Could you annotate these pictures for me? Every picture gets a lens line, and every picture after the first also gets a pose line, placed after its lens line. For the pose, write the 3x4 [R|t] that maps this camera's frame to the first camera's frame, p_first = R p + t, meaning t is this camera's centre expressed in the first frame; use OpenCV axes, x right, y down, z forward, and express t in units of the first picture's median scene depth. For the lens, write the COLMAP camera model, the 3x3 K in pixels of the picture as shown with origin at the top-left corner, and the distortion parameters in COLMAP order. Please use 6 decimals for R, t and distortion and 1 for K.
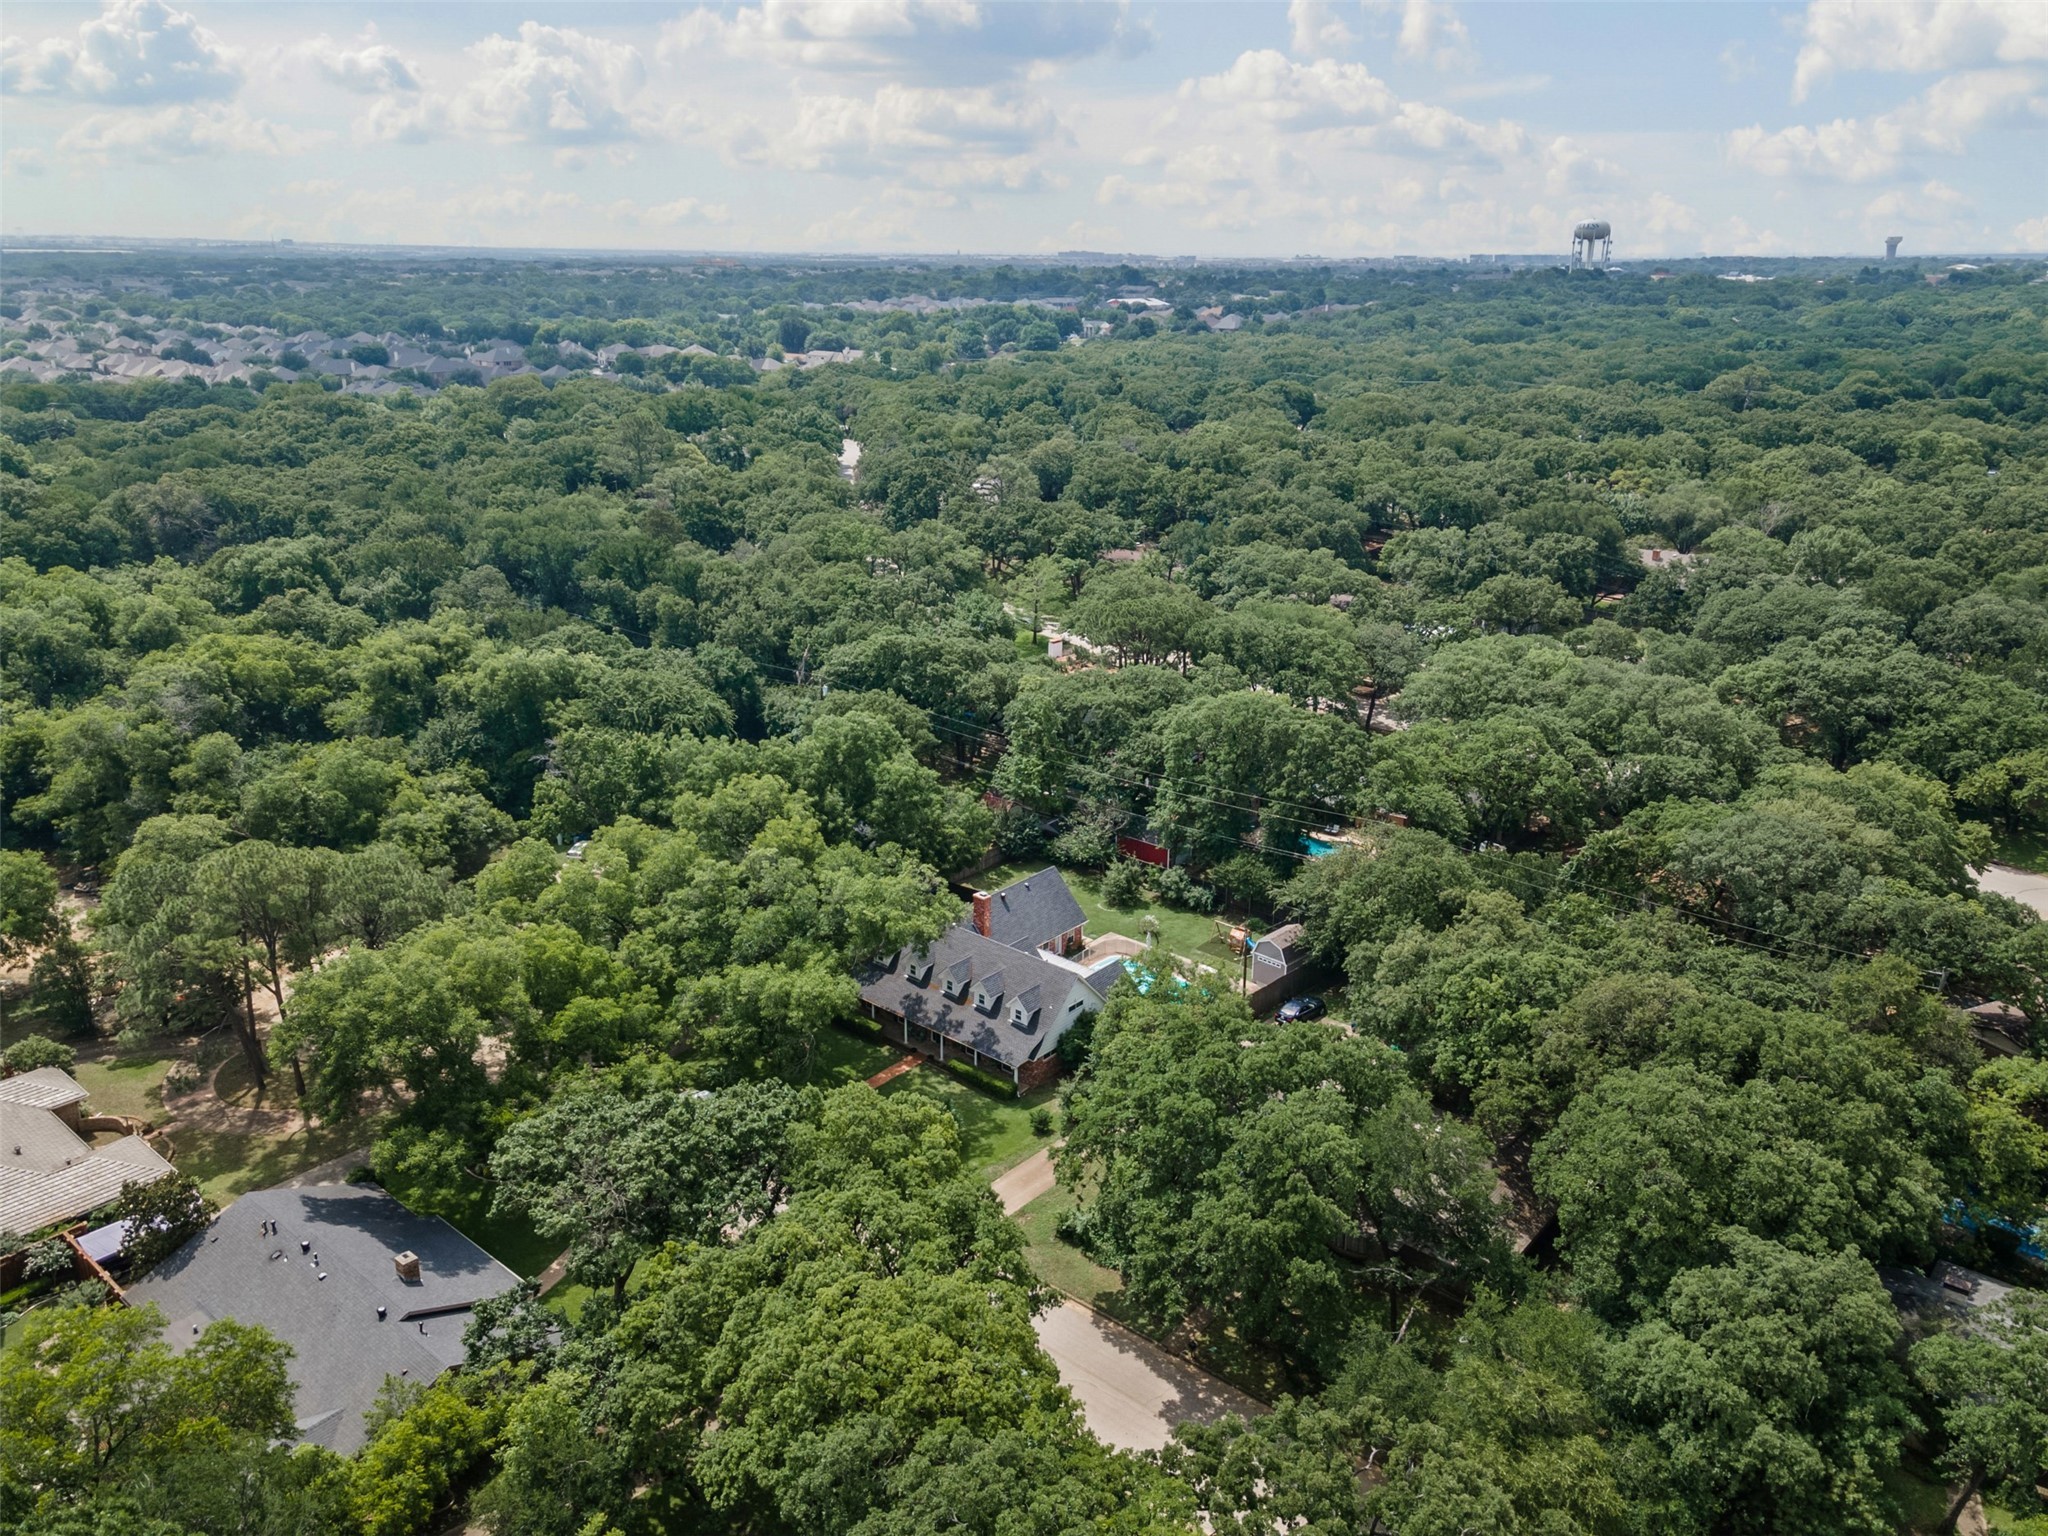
lens RADIAL K [[1490.0, 0, 1024.0], [0, 1490.0, 768.0], [0, 0, 1]] dist [0.041054, 0.007895]
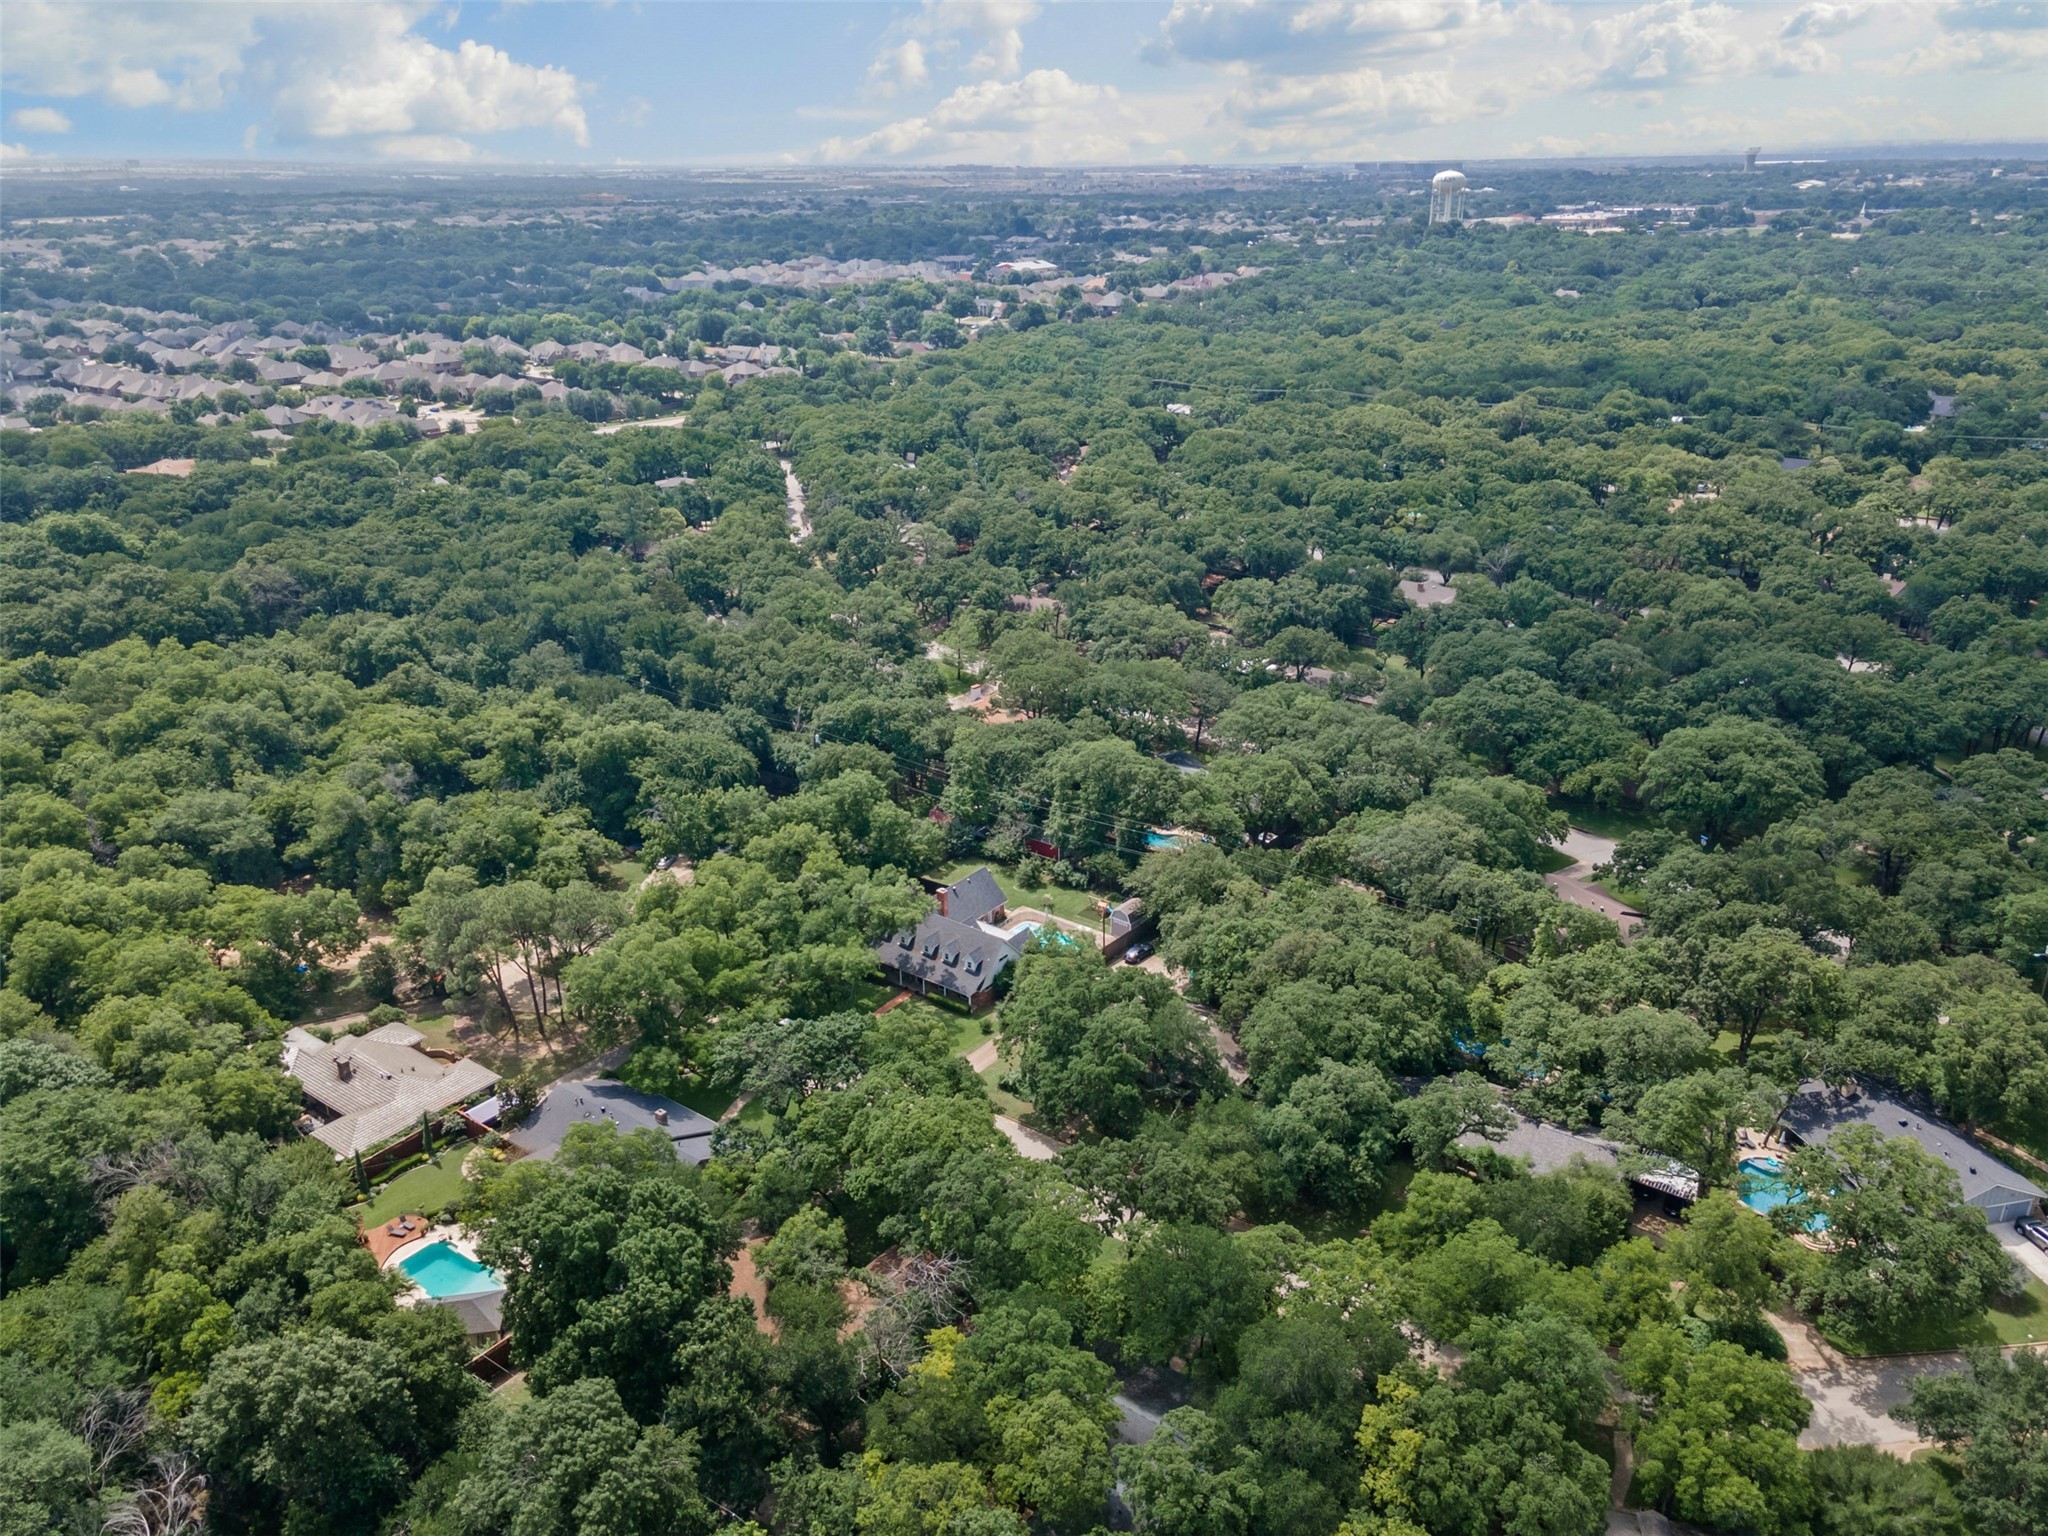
lens RADIAL K [[1558.5, 0, 1024.0], [0, 1558.5, 768.0], [0, 0, 1]] dist [0.063891, -0.006932]
pose [[0.997437, -0.039609, 0.059581, -0.032555], [0.035713, 0.997241, 0.065077, -0.142814], [-0.061995, -0.062782, 0.996100, -0.630614]]
